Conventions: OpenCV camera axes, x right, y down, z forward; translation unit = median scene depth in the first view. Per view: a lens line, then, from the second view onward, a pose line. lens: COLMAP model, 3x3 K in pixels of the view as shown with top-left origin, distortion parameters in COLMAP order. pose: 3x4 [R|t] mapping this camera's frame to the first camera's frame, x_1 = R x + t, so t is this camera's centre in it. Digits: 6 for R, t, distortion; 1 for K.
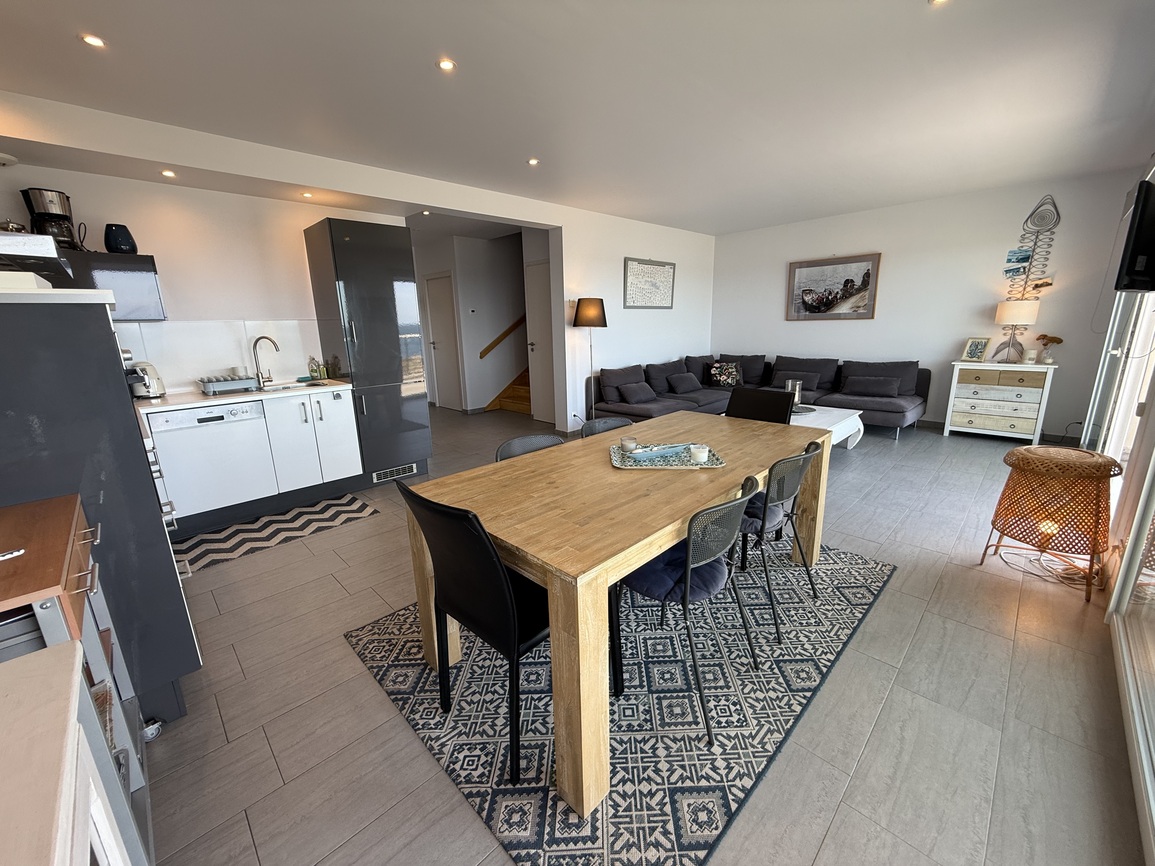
lens RADIAL K [[460.4, 0, 571.4], [0, 460.4, 433.2], [0, 0, 1]] dist [0.000416, 0.000082]
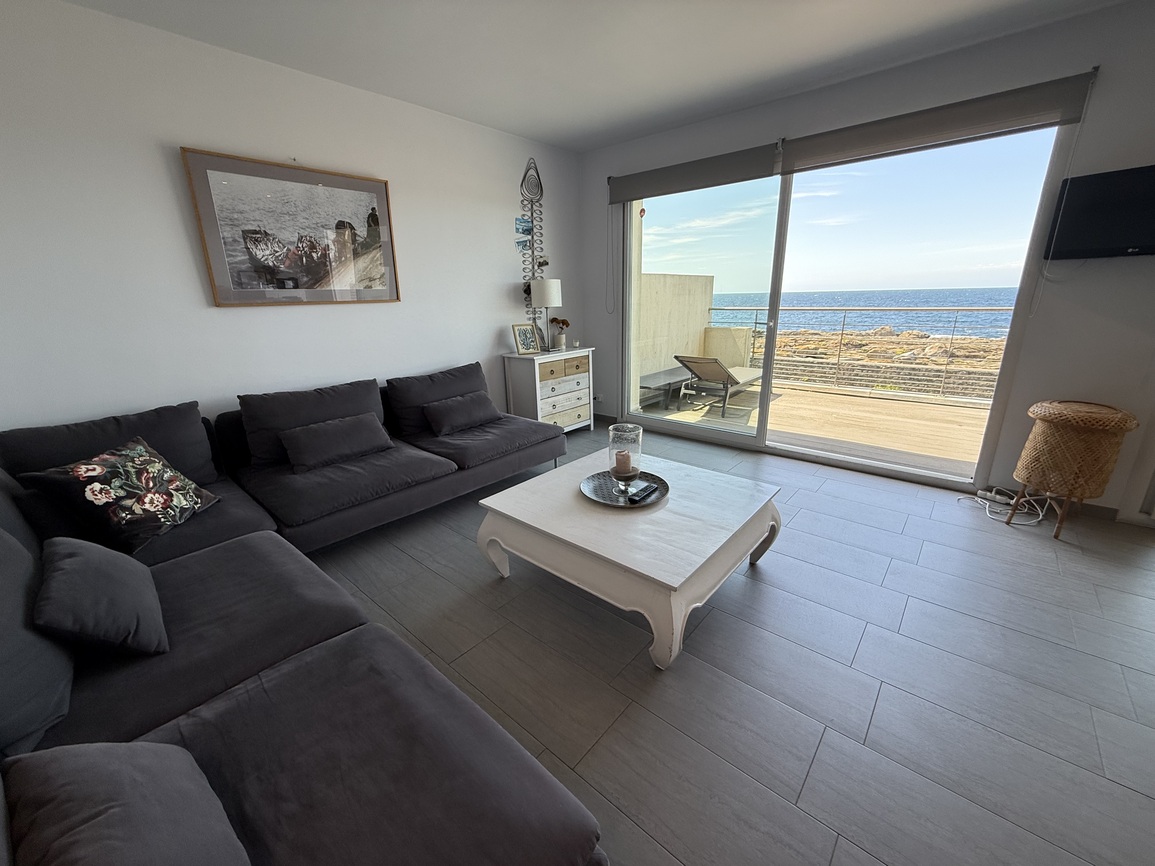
lens RADIAL K [[467.9, 0, 572.4], [0, 467.9, 420.9], [0, 0, 1]] dist [0.016152, -0.000349]
pose [[-0.076830, -0.231273, 0.969850, 0.047323], [0.261819, 0.933909, 0.243443, -0.239621], [-0.962054, 0.272629, -0.011201, 1.030075]]
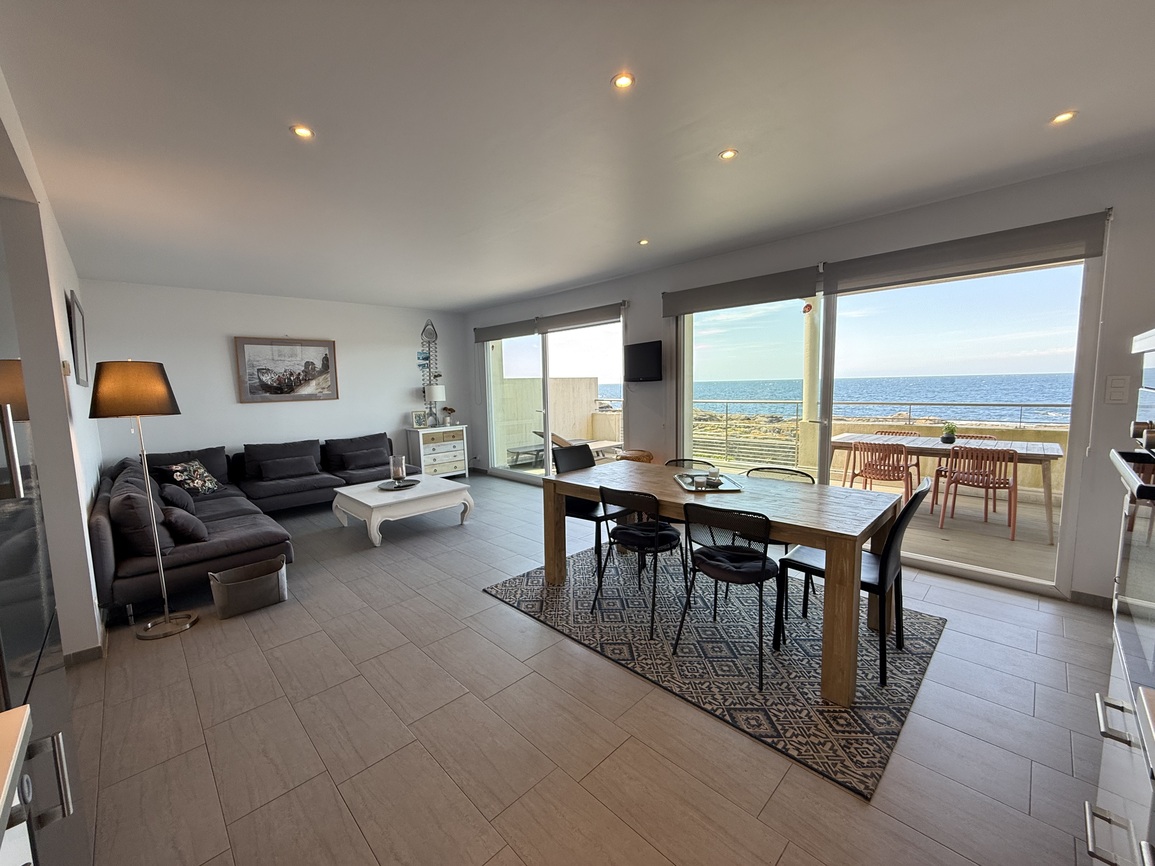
lens RADIAL K [[467.9, 0, 572.4], [0, 467.9, 420.9], [0, 0, 1]] dist [0.016152, -0.000349]
pose [[0.004044, -0.053187, 0.998576, -0.535930], [0.263510, 0.963347, 0.050244, -0.136067], [-0.964648, 0.262932, 0.017912, 0.573639]]
